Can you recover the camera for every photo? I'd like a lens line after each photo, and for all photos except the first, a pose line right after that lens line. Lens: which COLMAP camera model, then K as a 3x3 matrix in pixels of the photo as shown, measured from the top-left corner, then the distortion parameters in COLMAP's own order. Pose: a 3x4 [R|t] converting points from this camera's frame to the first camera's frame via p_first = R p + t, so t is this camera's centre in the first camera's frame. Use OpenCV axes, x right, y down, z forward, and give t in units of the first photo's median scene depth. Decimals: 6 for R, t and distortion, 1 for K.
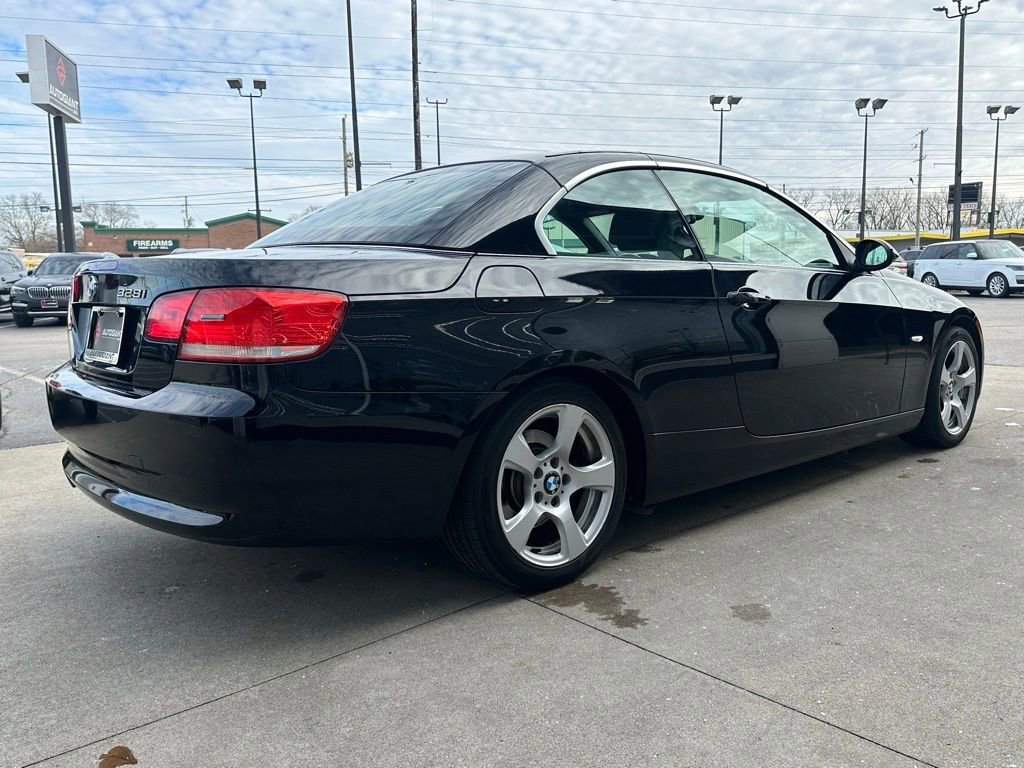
lens RADIAL K [[828.9, 0, 512.0], [0, 828.9, 384.0], [0, 0, 1]] dist [0.108632, -0.179067]
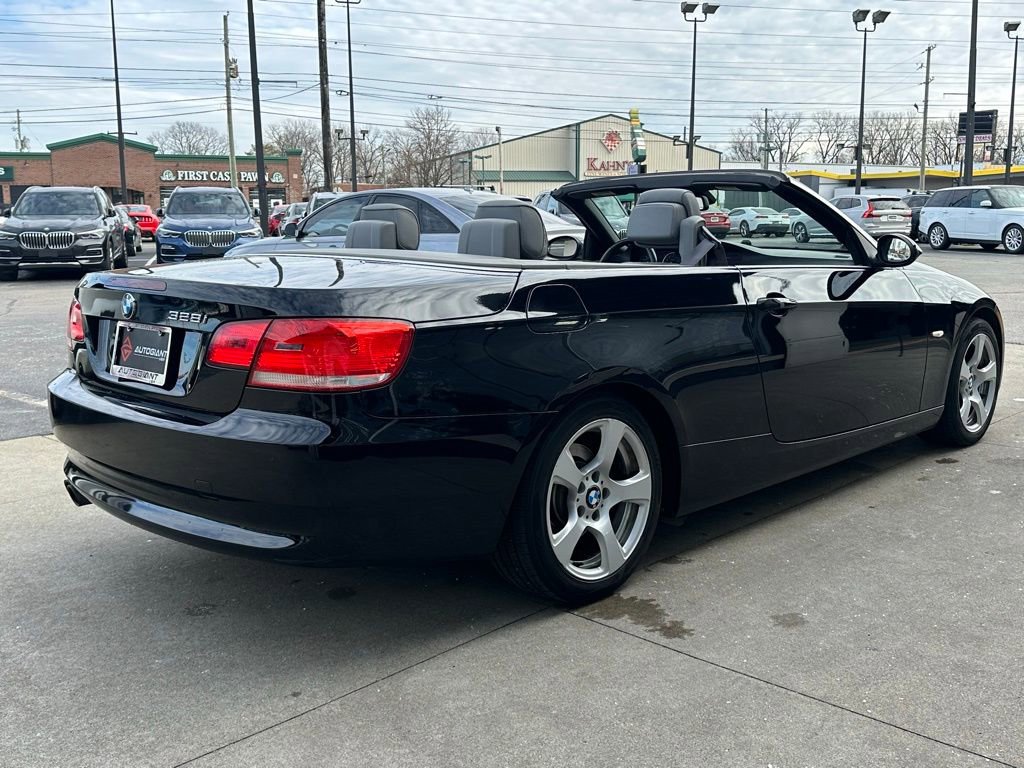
lens RADIAL K [[1018.0, 0, 512.0], [0, 1018.0, 384.0], [0, 0, 1]] dist [0.183985, -0.388629]
pose [[0.997141, -0.003313, 0.075496, -0.133584], [0.000731, 0.999414, 0.034211, -0.056618], [-0.075565, -0.034058, 0.996559, -0.207414]]
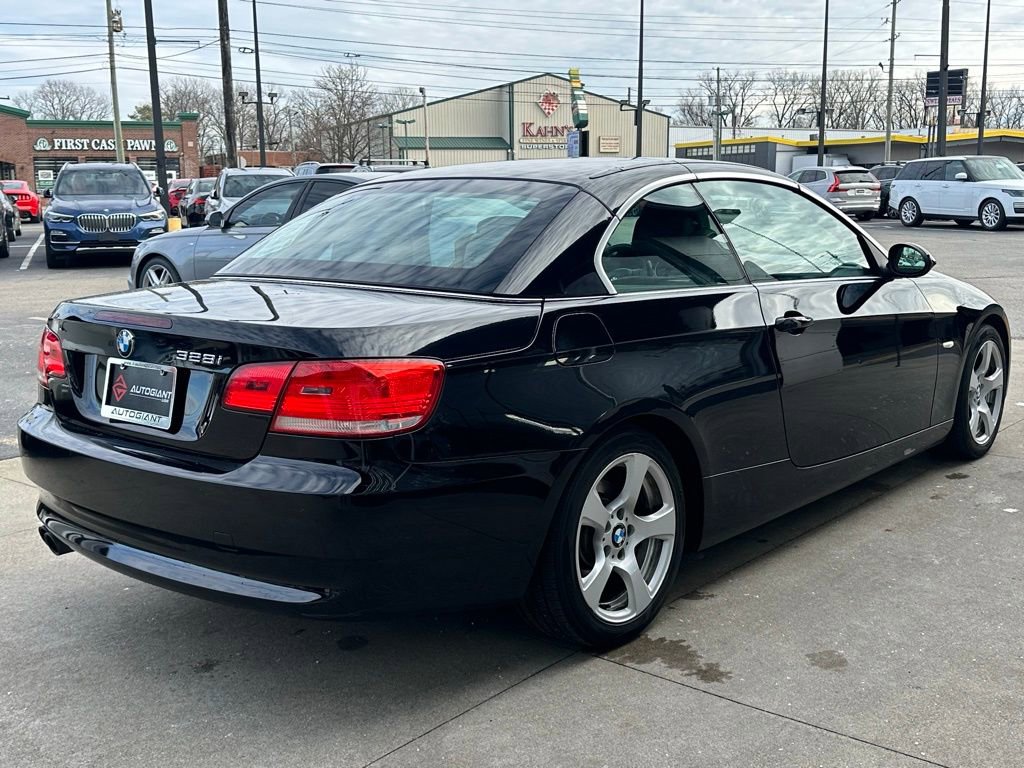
lens RADIAL K [[1143.7, 0, 512.0], [0, 1143.7, 384.0], [0, 0, 1]] dist [0.189375, -0.408735]
pose [[0.990061, -0.020624, 0.139115, -0.239709], [0.014786, 0.998971, 0.042870, -0.106822], [-0.139856, -0.040387, 0.989348, -0.270415]]
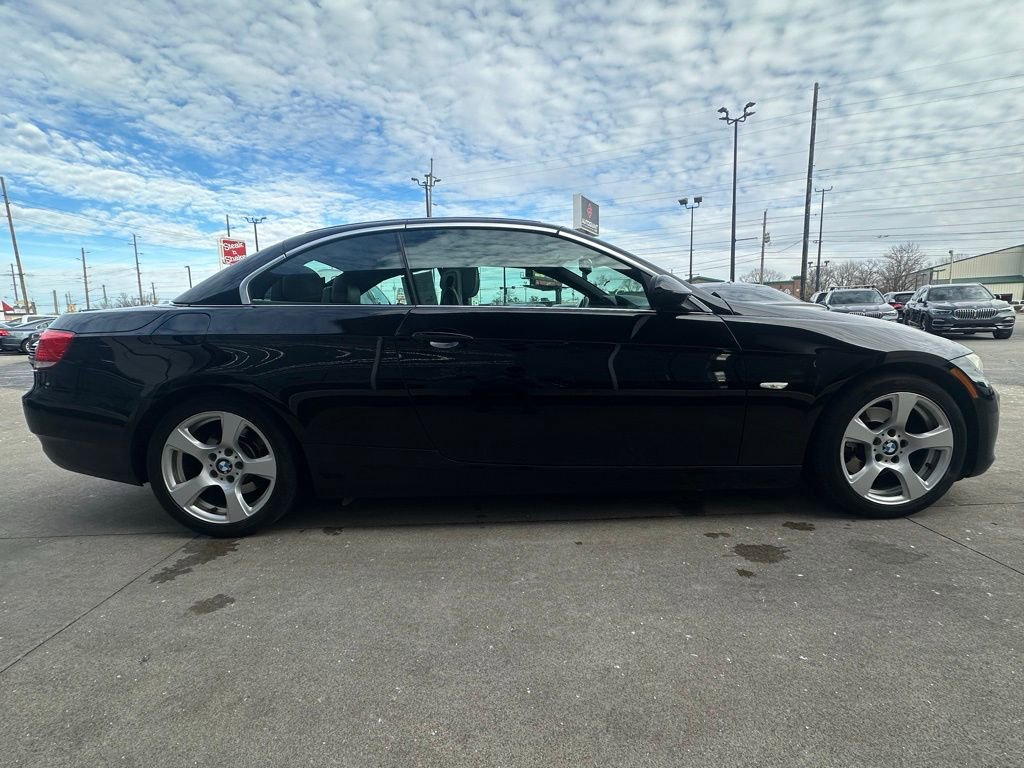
lens RADIAL K [[469.5, 0, 512.0], [0, 469.5, 384.0], [0, 0, 1]] dist [0.000132, -0.000402]
pose [[0.752693, 0.083208, -0.653092, 0.879767], [-0.069971, 0.996473, 0.046316, -0.087013], [0.654642, 0.010836, 0.755861, 0.670268]]
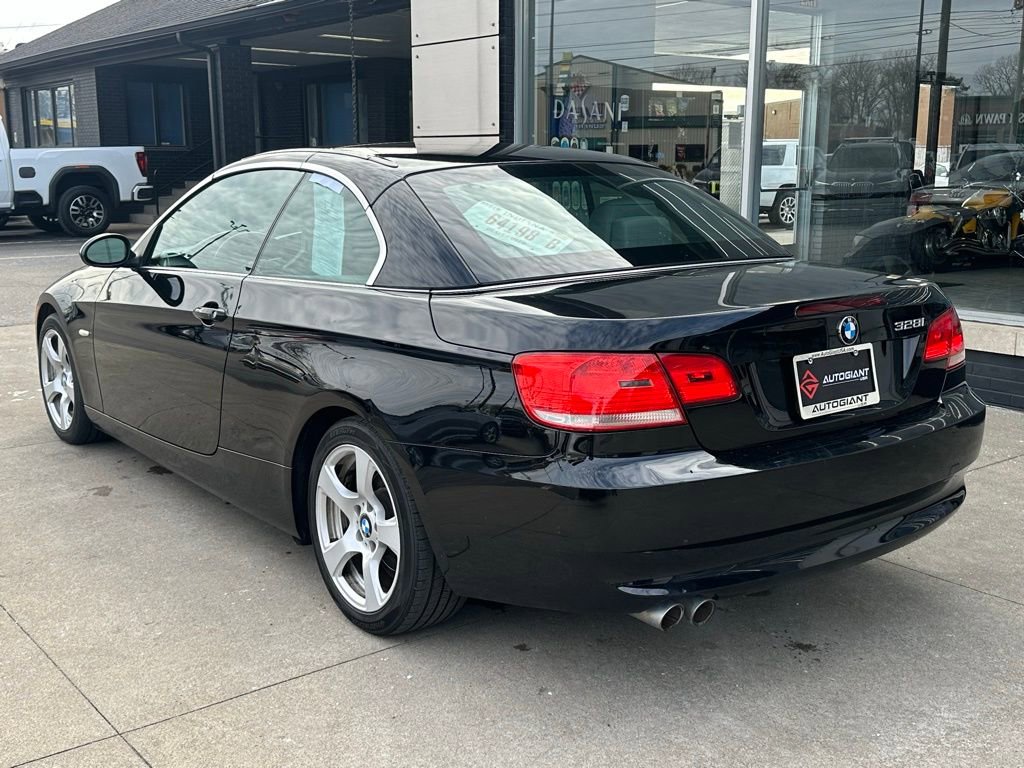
lens RADIAL K [[1143.7, 0, 512.0], [0, 1143.7, 384.0], [0, 0, 1]] dist [0.189375, -0.408735]
pose [[0.068135, -0.176188, 0.981996, -1.575122], [0.127379, 0.977764, 0.166590, -0.278661], [-0.989511, 0.113735, 0.089062, 1.137703]]
